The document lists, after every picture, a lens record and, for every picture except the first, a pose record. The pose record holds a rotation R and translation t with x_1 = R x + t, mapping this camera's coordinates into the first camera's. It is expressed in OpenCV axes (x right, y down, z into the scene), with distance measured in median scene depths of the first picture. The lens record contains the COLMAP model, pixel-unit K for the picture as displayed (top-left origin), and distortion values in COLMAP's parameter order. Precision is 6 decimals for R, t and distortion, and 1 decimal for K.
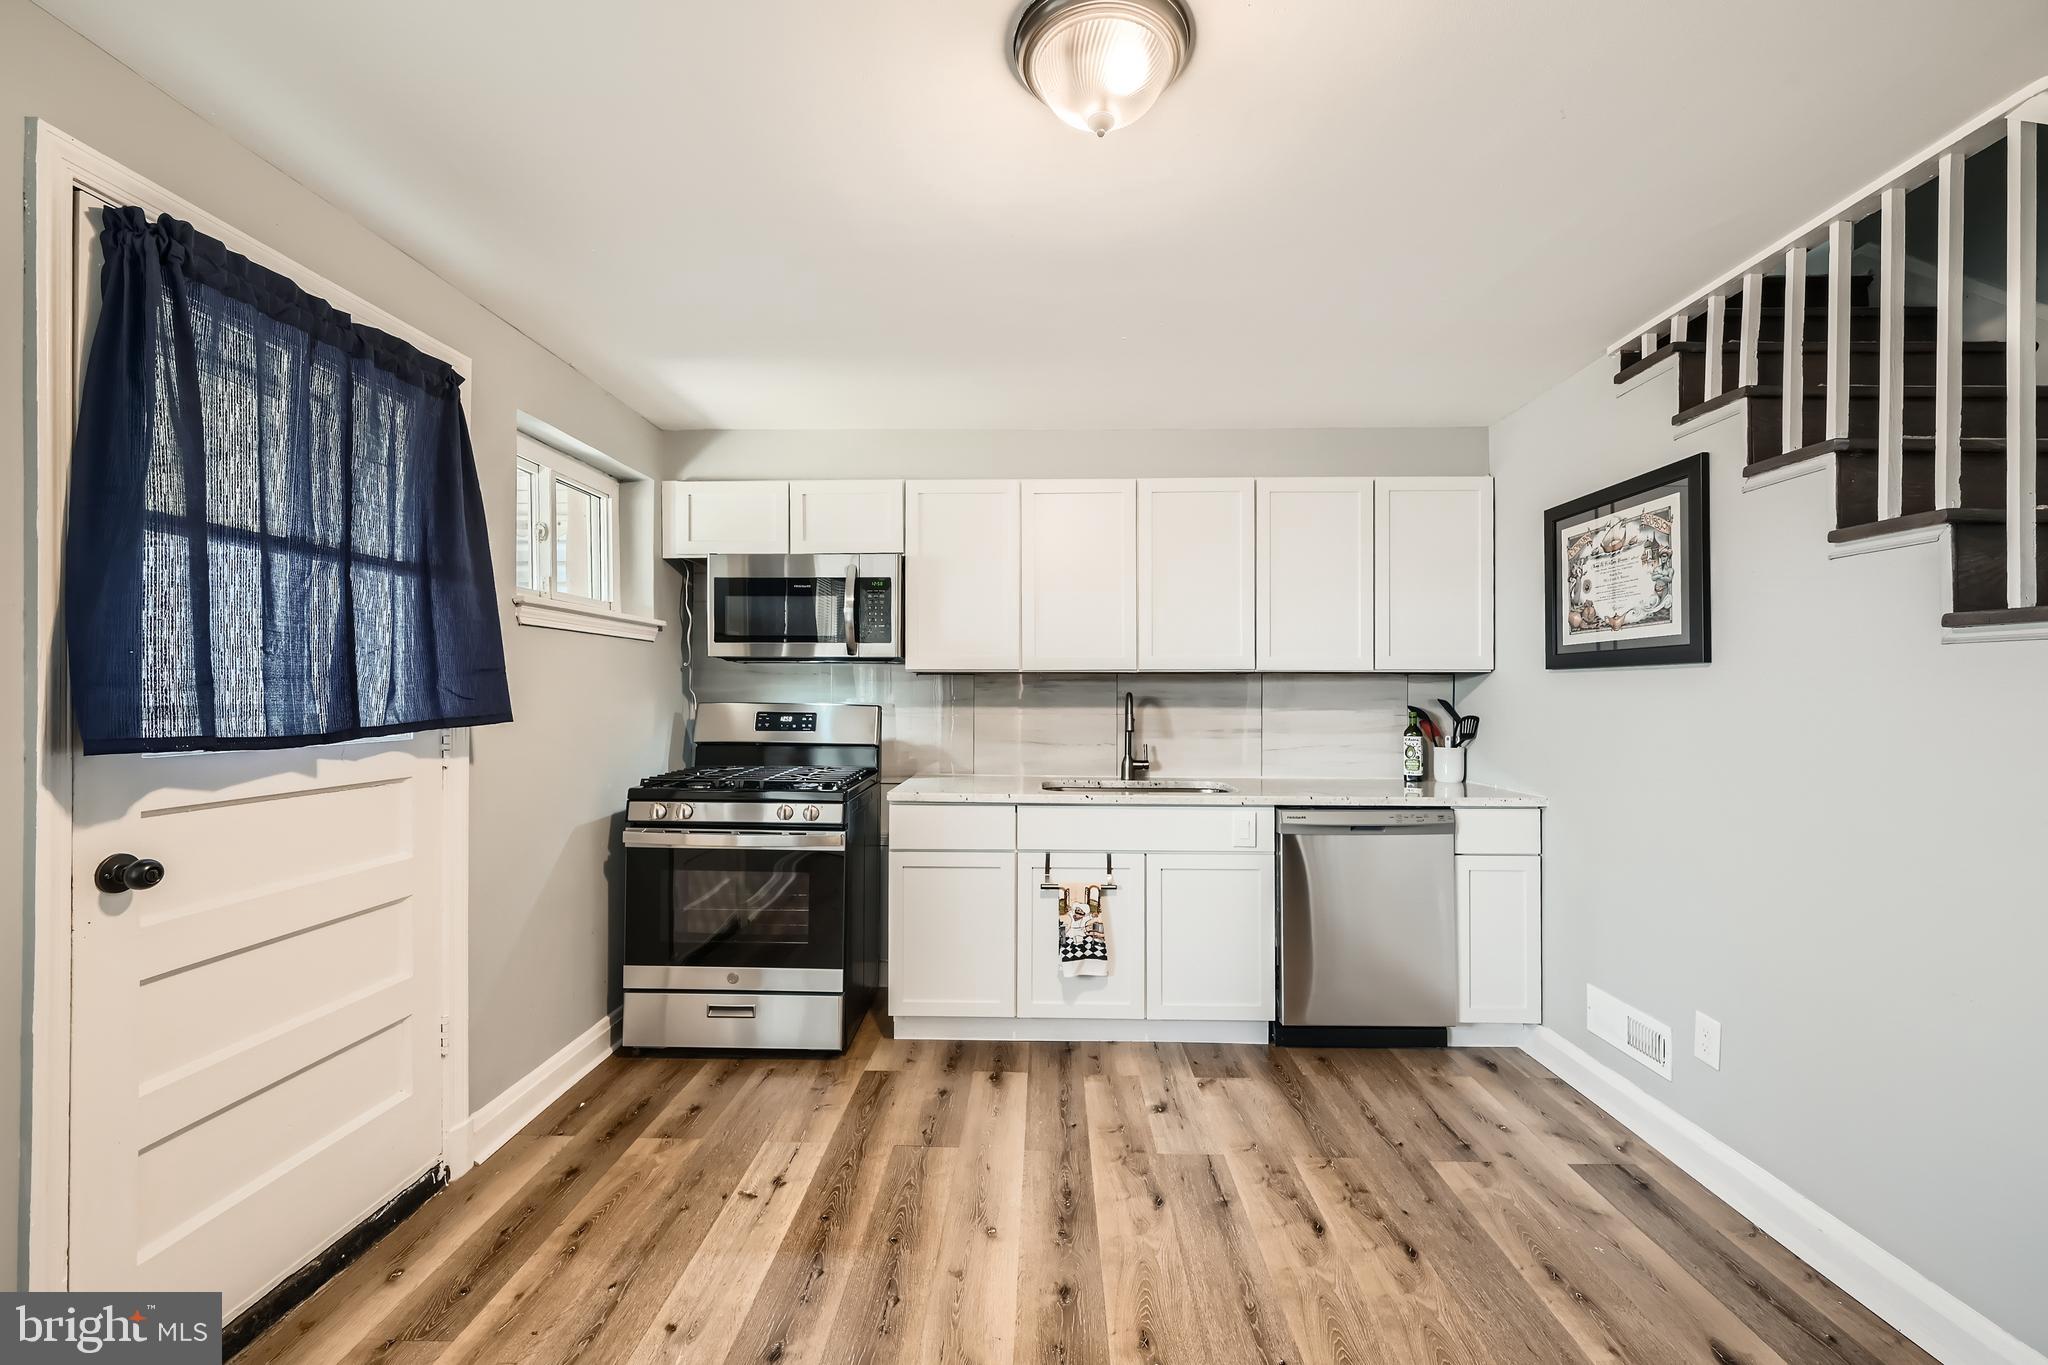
lens RADIAL K [[824.9, 0, 1021.2], [0, 824.9, 687.6], [0, 0, 1]] dist [0.000118, -0.000883]
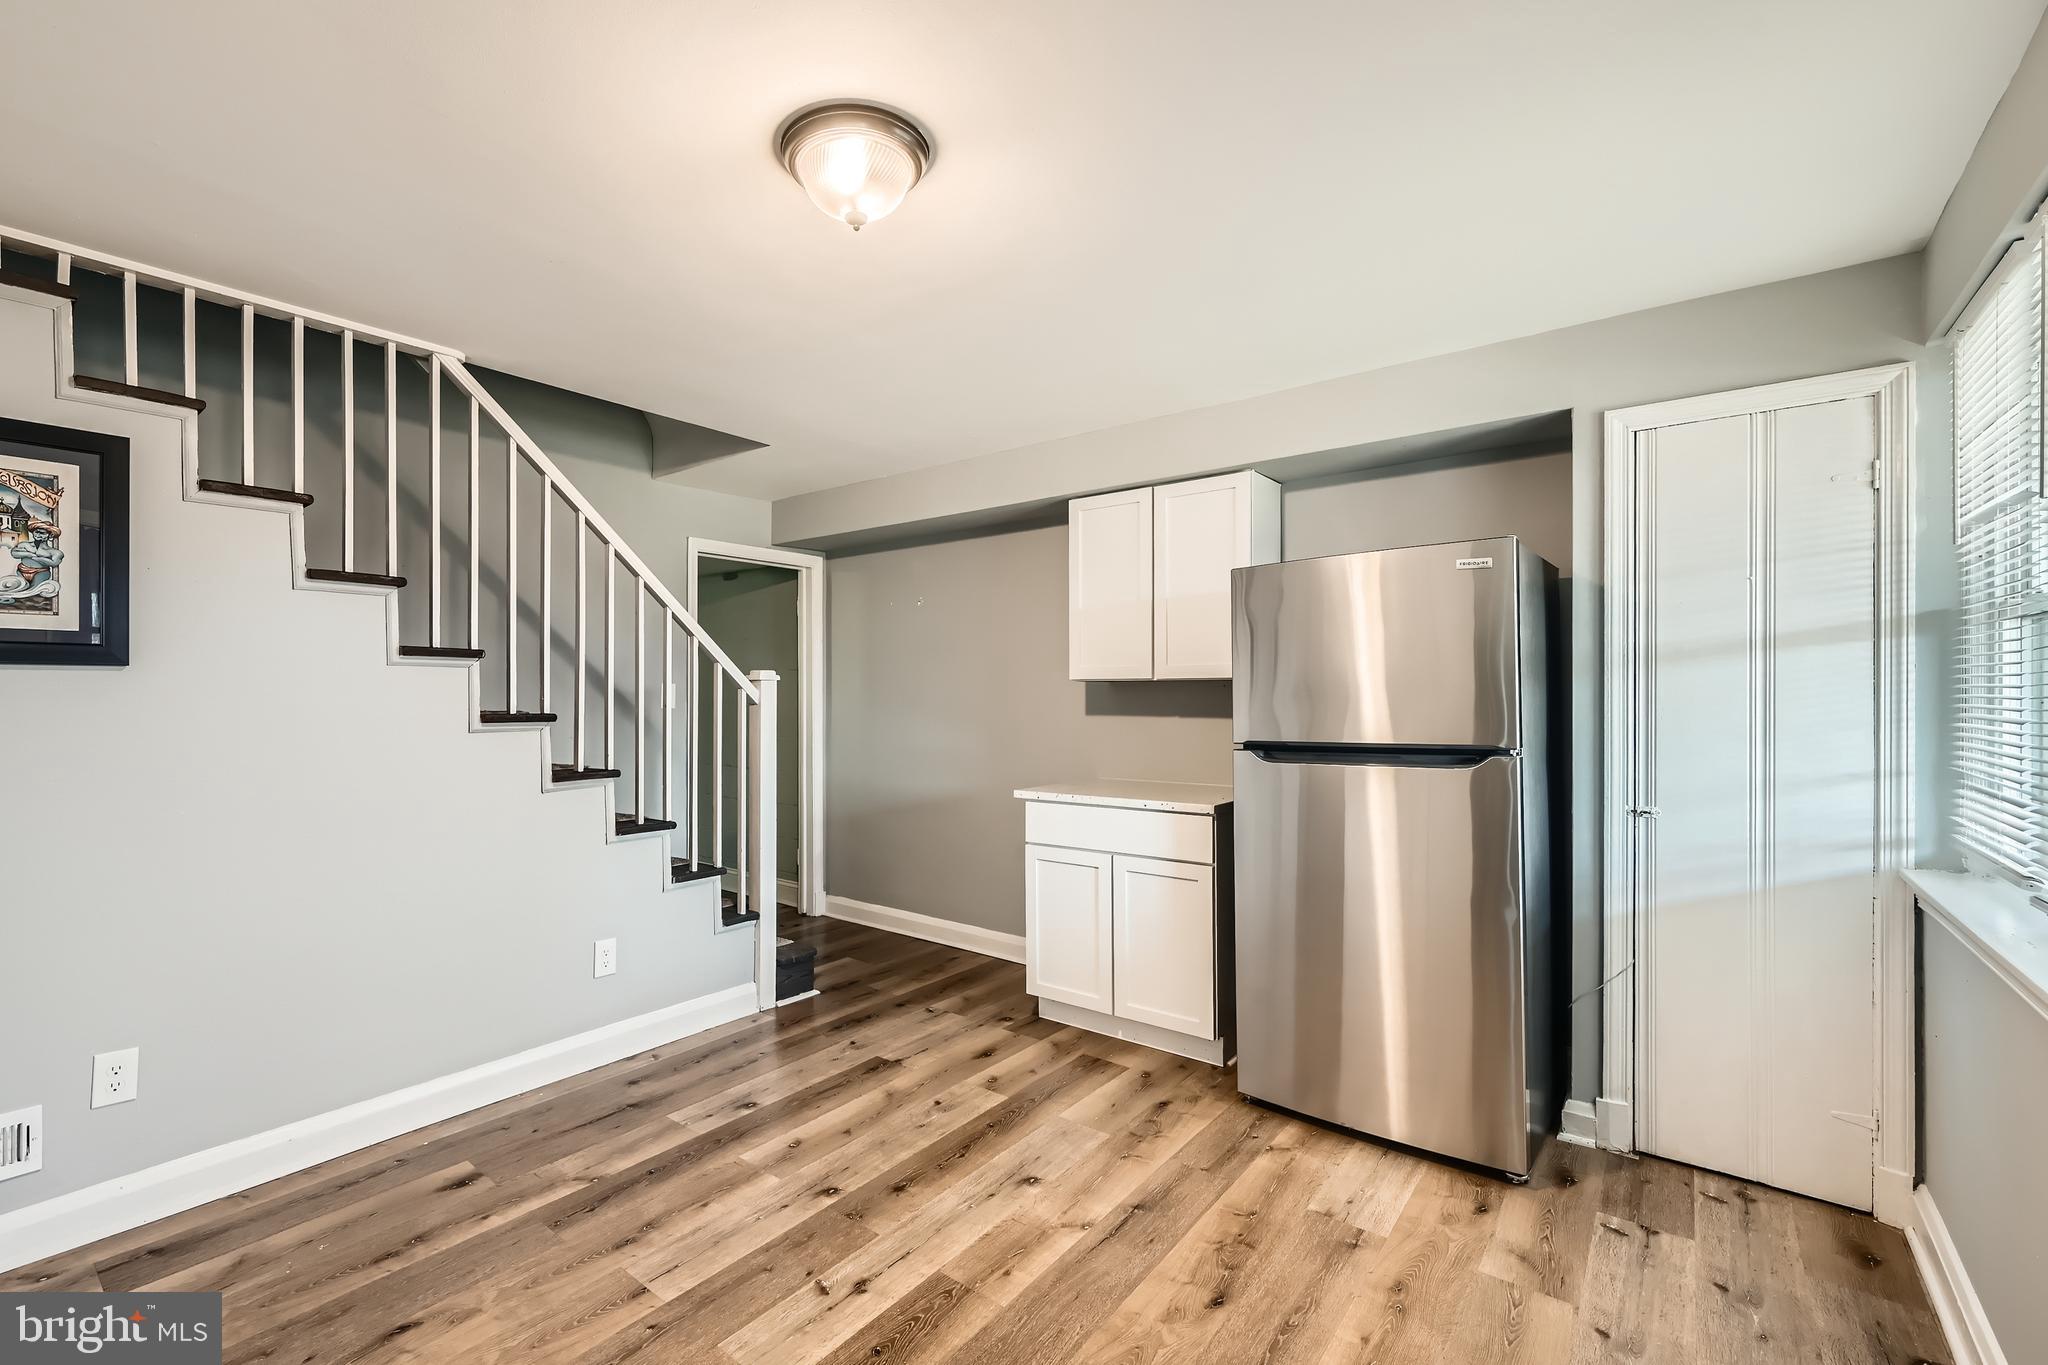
lens RADIAL K [[881.2, 0, 948.8], [0, 881.2, 701.4], [0, 0, 1]] dist [-0.001154, 0.000001]
pose [[-0.790318, -0.006721, 0.612660, -0.396521], [-0.004578, 0.999977, 0.005065, -0.000319], [-0.612680, 0.001198, -0.790330, 0.963420]]
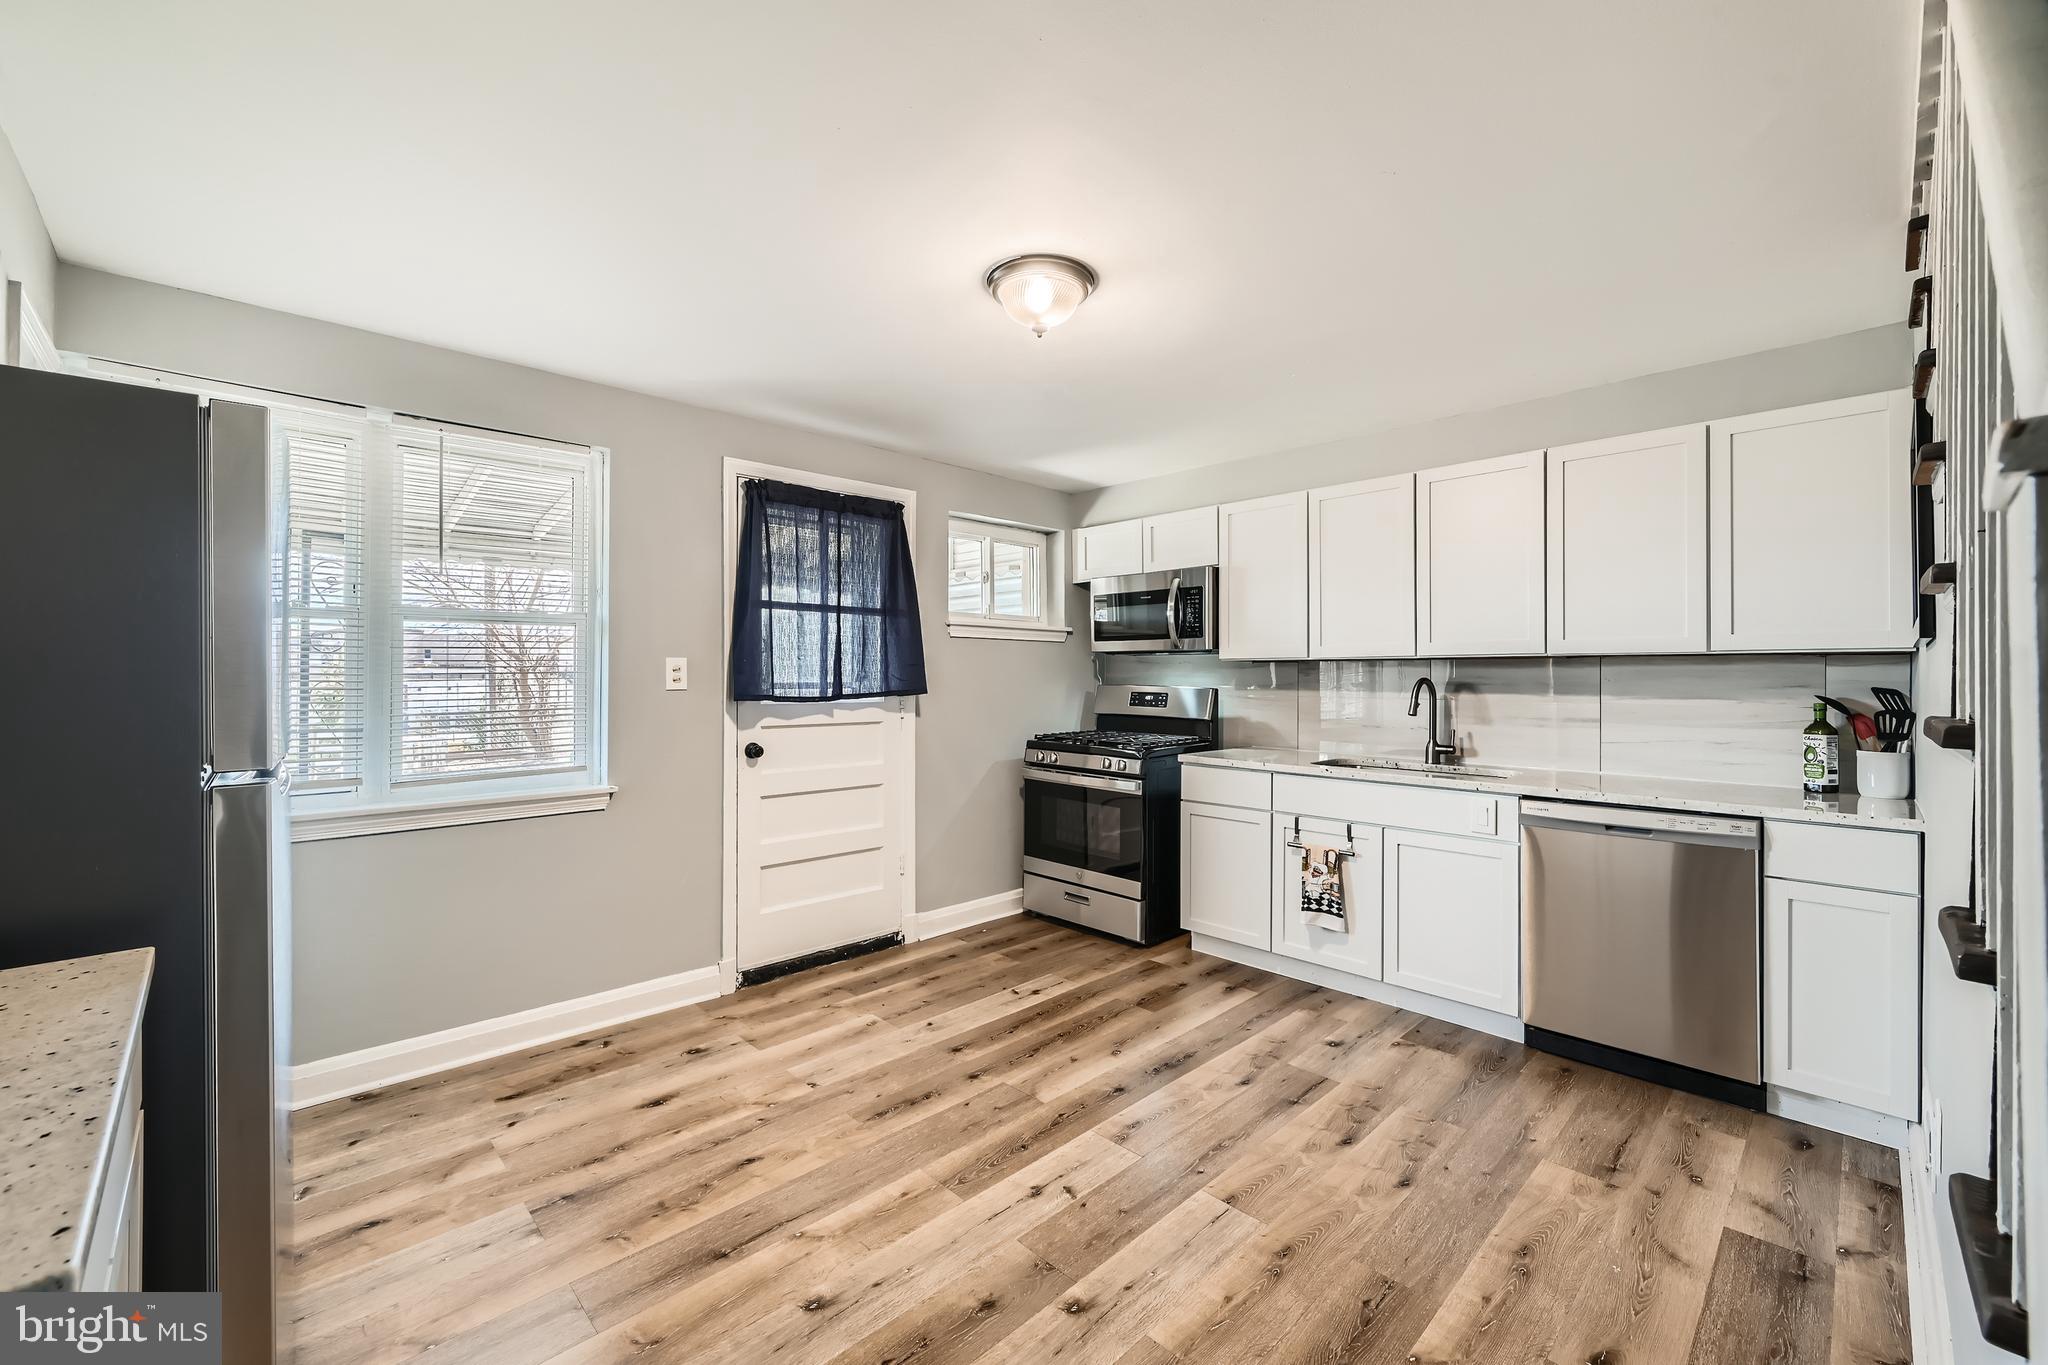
lens RADIAL K [[824.9, 0, 1020.2], [0, 824.9, 676.3], [0, 0, 1]] dist [0.000118, -0.000883]
pose [[0.716427, 0.000143, -0.697662, 0.608613], [0.002695, 0.999992, 0.002973, -0.000119], [0.697657, -0.004010, 0.716421, -0.103600]]
